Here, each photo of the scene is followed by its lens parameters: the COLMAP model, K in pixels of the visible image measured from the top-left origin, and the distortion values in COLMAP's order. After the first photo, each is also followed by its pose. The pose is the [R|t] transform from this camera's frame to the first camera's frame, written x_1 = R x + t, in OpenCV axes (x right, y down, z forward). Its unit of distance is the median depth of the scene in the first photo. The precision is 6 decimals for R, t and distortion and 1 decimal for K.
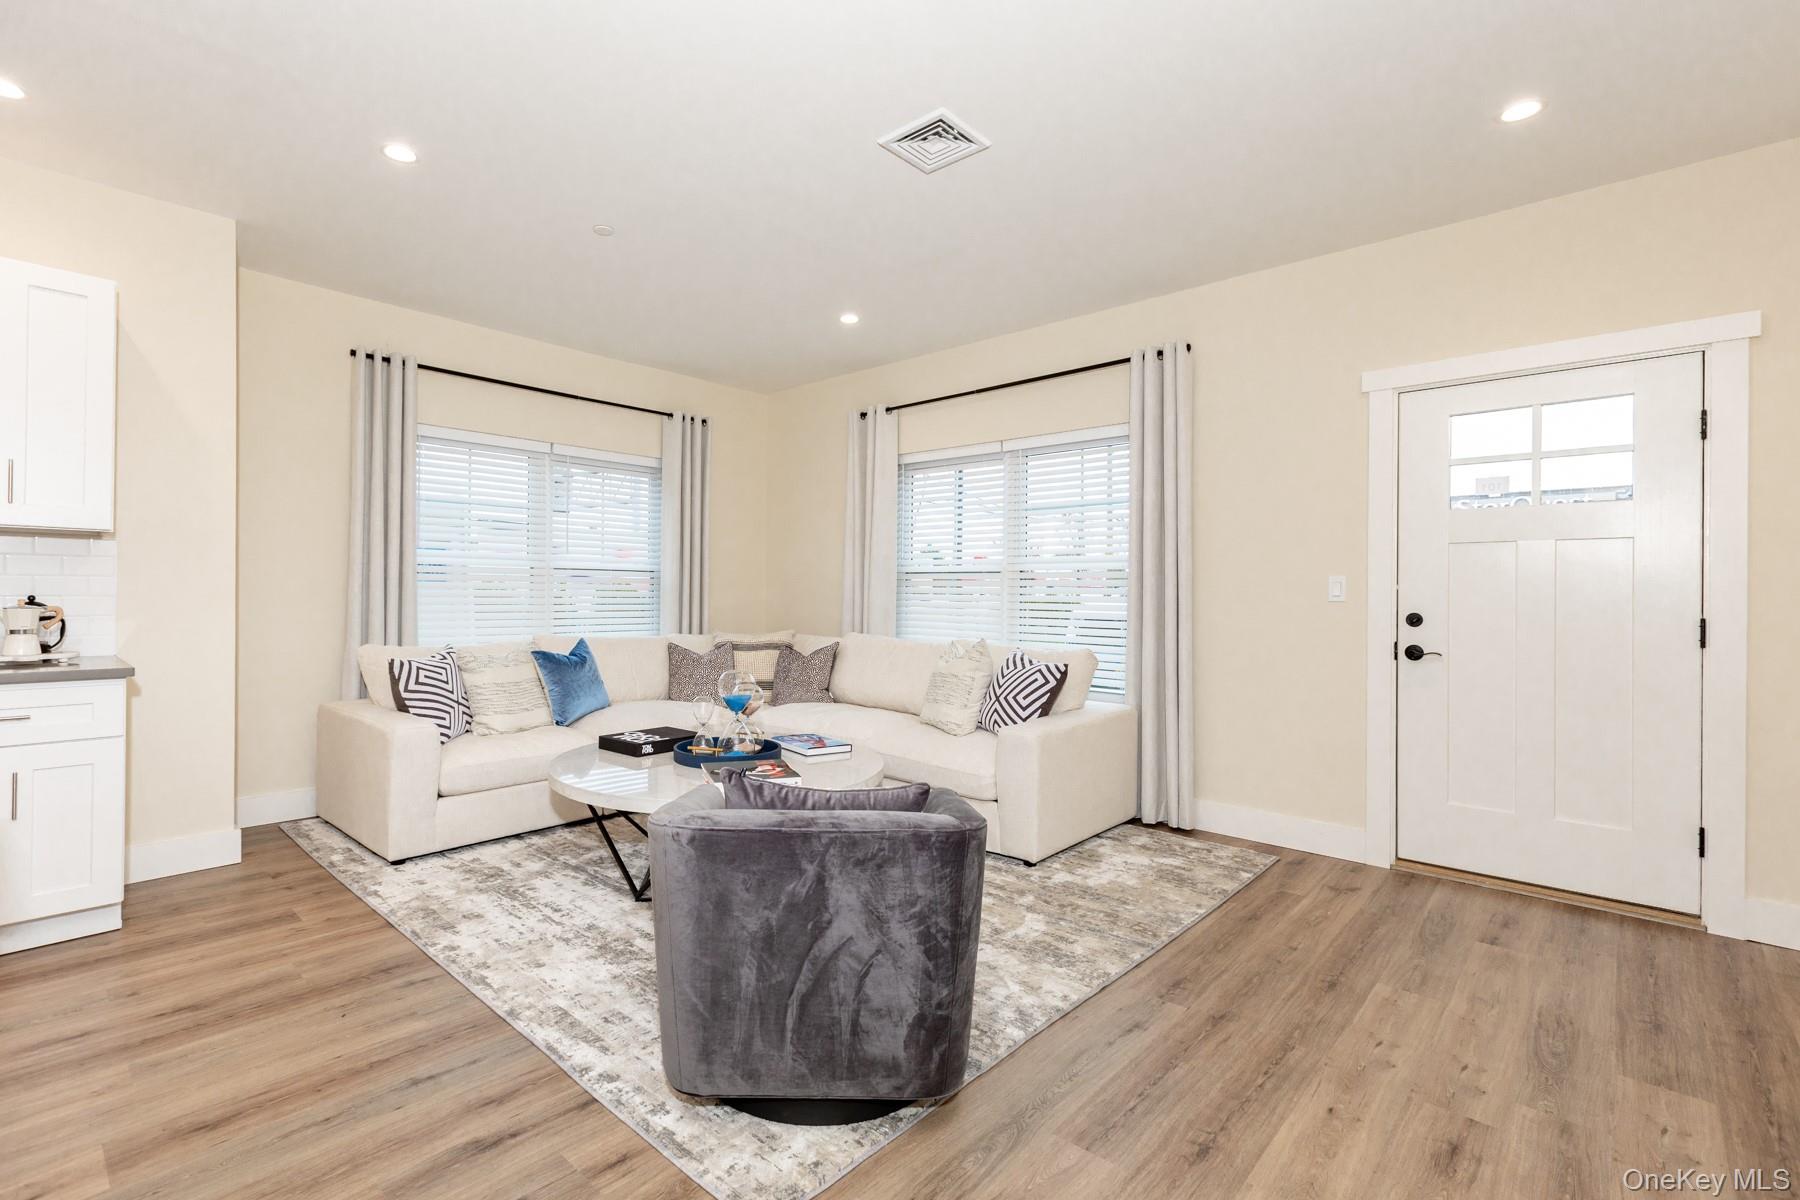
lens RADIAL K [[809.8, 0, 857.3], [0, 809.8, 590.8], [0, 0, 1]] dist [-0.002626, -0.000652]
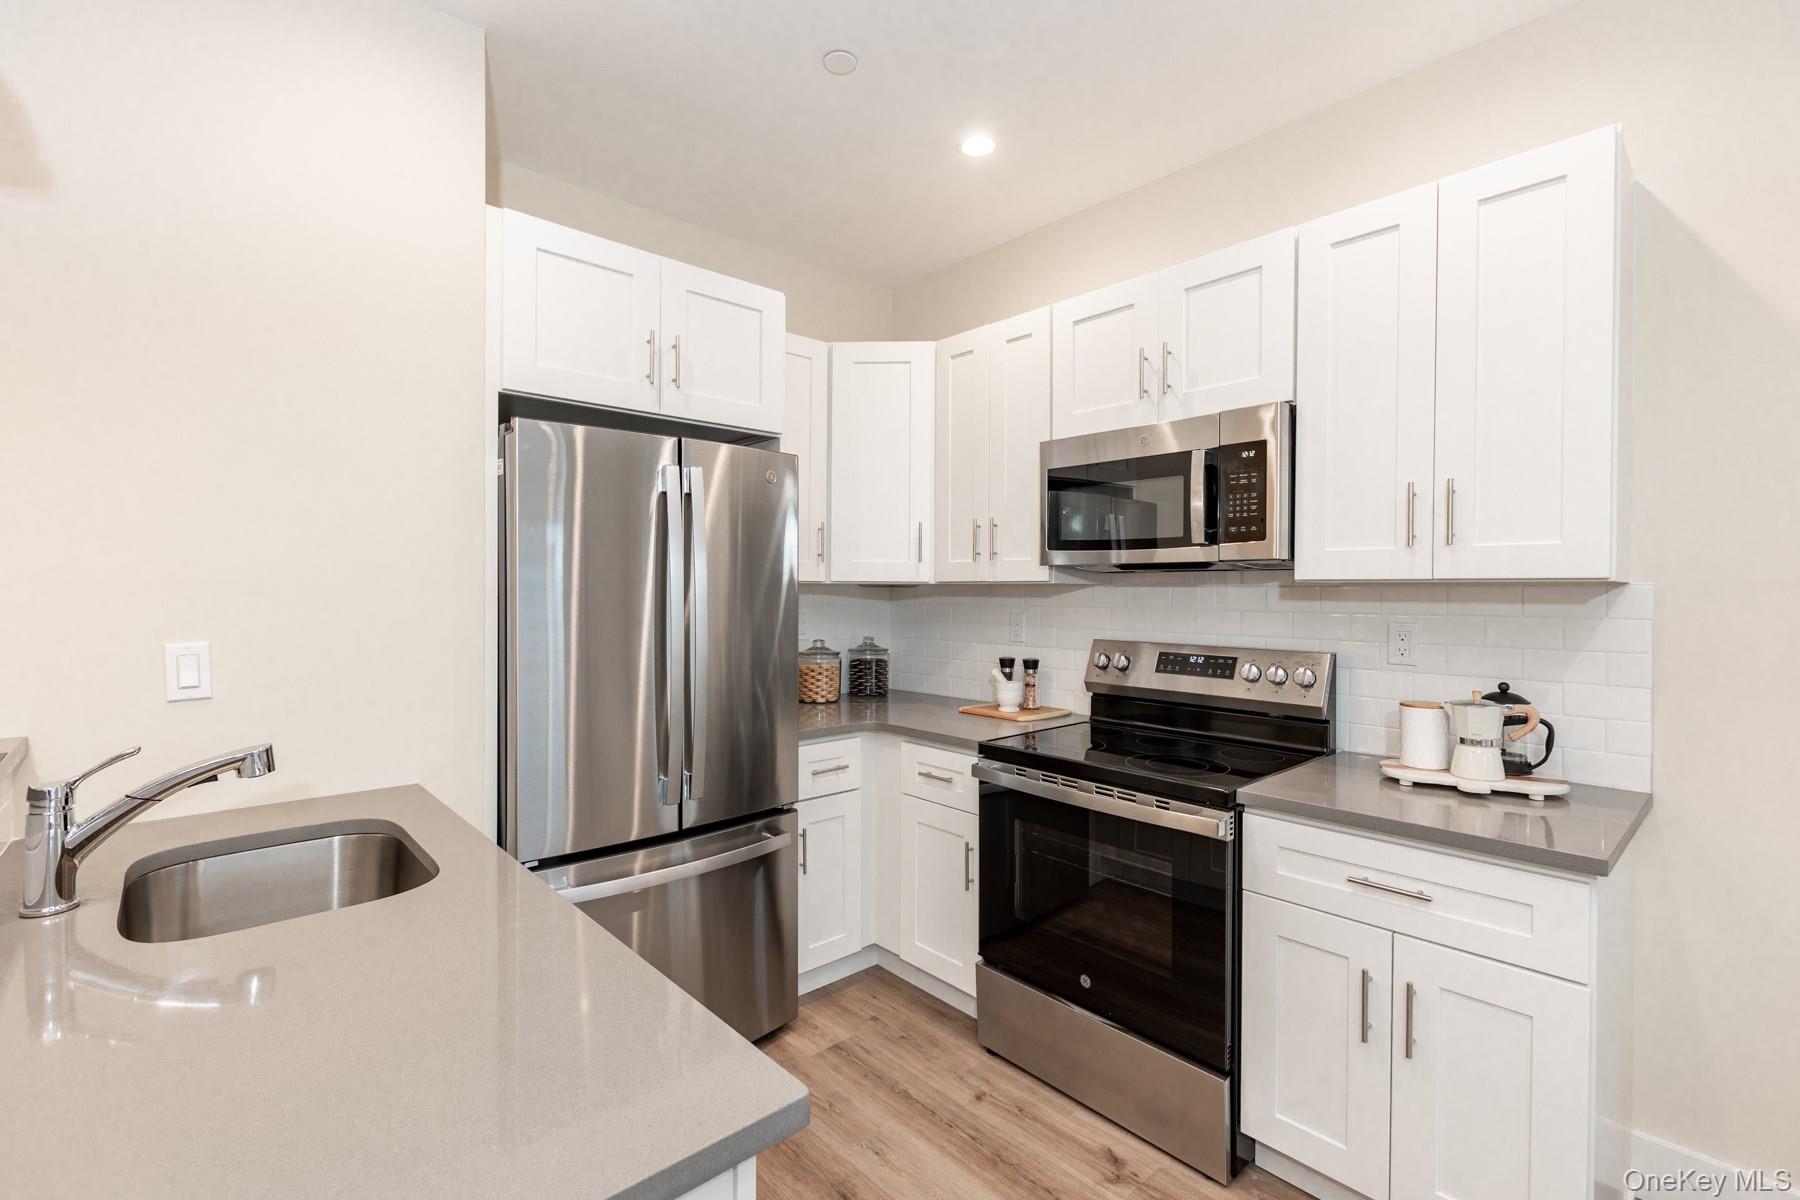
lens RADIAL K [[801.0, 0, 887.9], [0, 801.0, 597.0], [0, 0, 1]] dist [0.001713, 0.000196]
pose [[-0.089670, -0.002548, -0.995968, -0.313275], [-0.001112, 0.999996, -0.002458, -0.055935], [0.995971, 0.000887, -0.089673, 0.521957]]
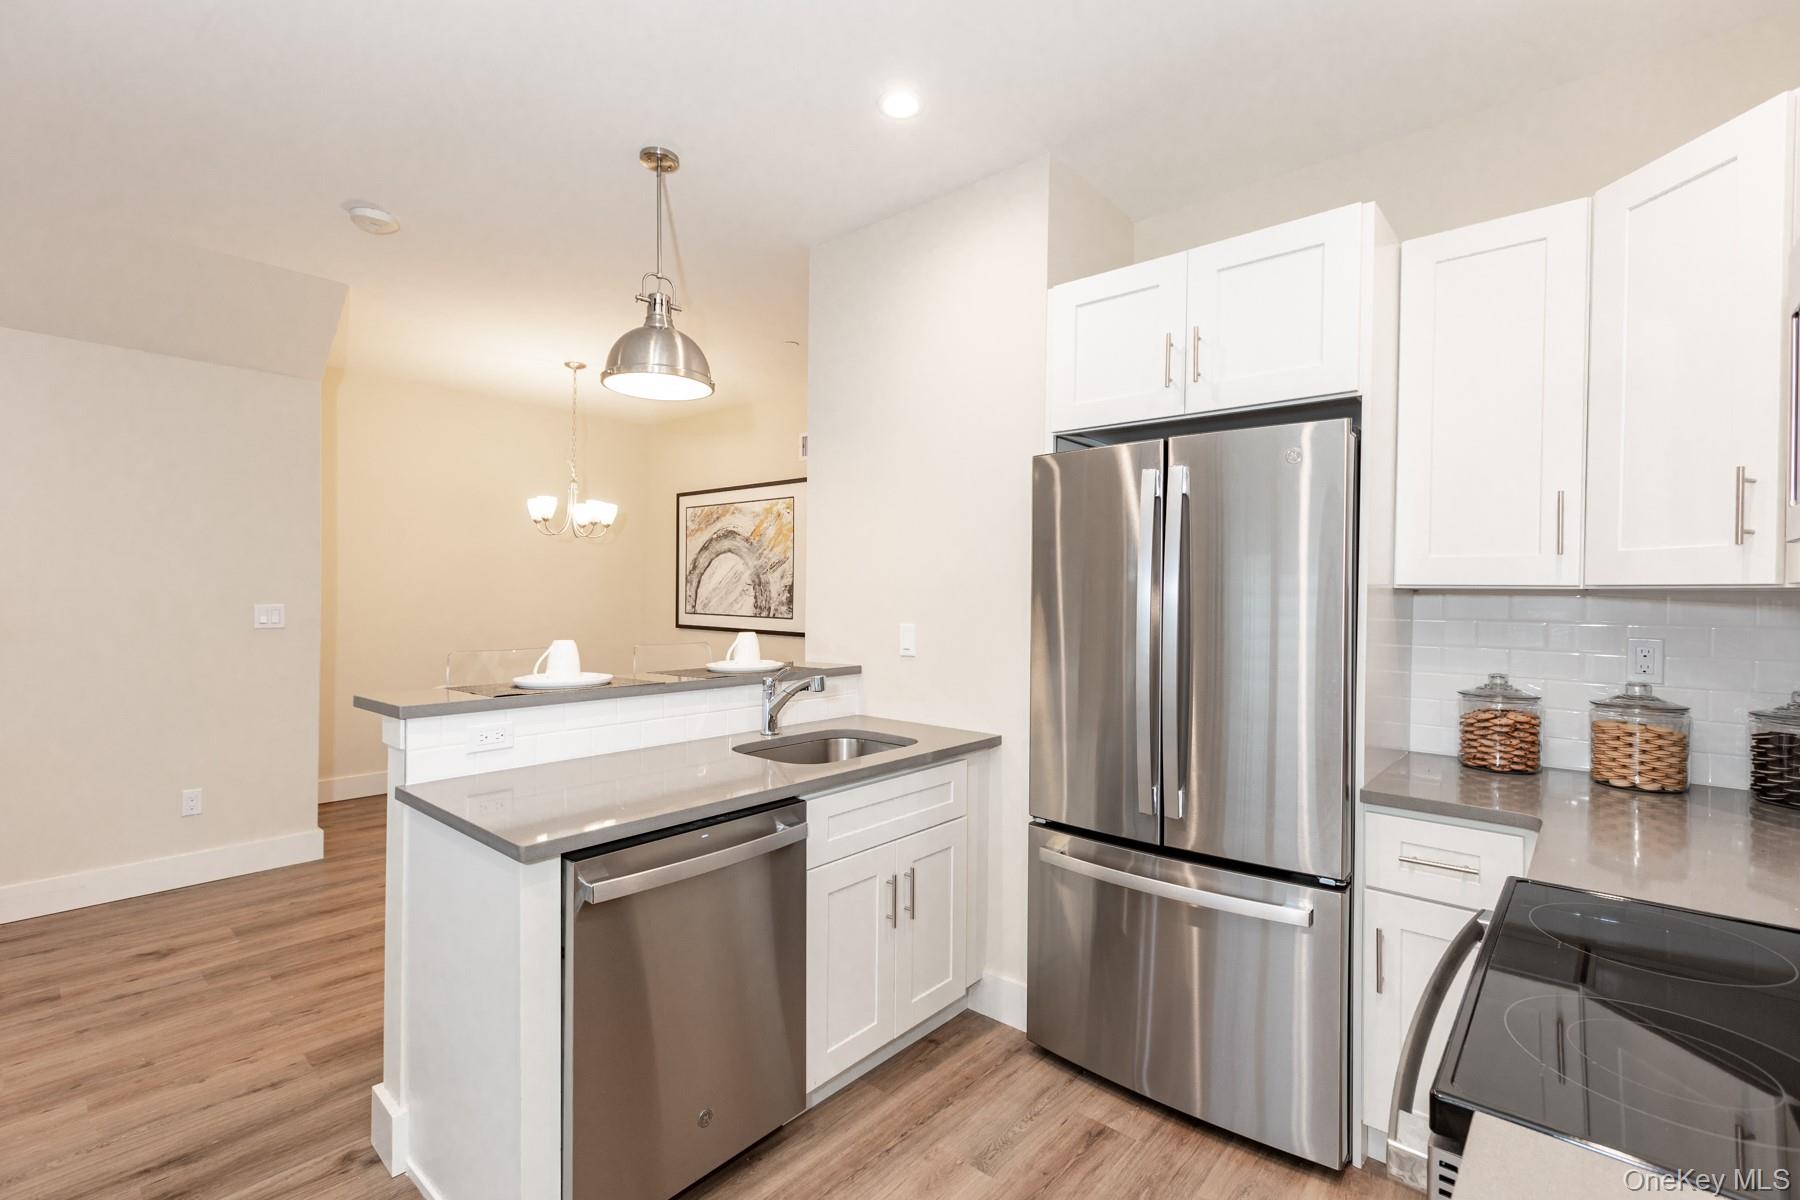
lens RADIAL K [[821.5, 0, 900.0], [0, 821.5, 600.0], [0, 0, 1]] dist [0.001188, 0.000340]
pose [[-0.999523, -0.020734, -0.022869, -0.740817], [-0.020859, 0.999769, 0.005243, -0.059072], [0.022755, 0.005717, -0.999725, 0.946337]]
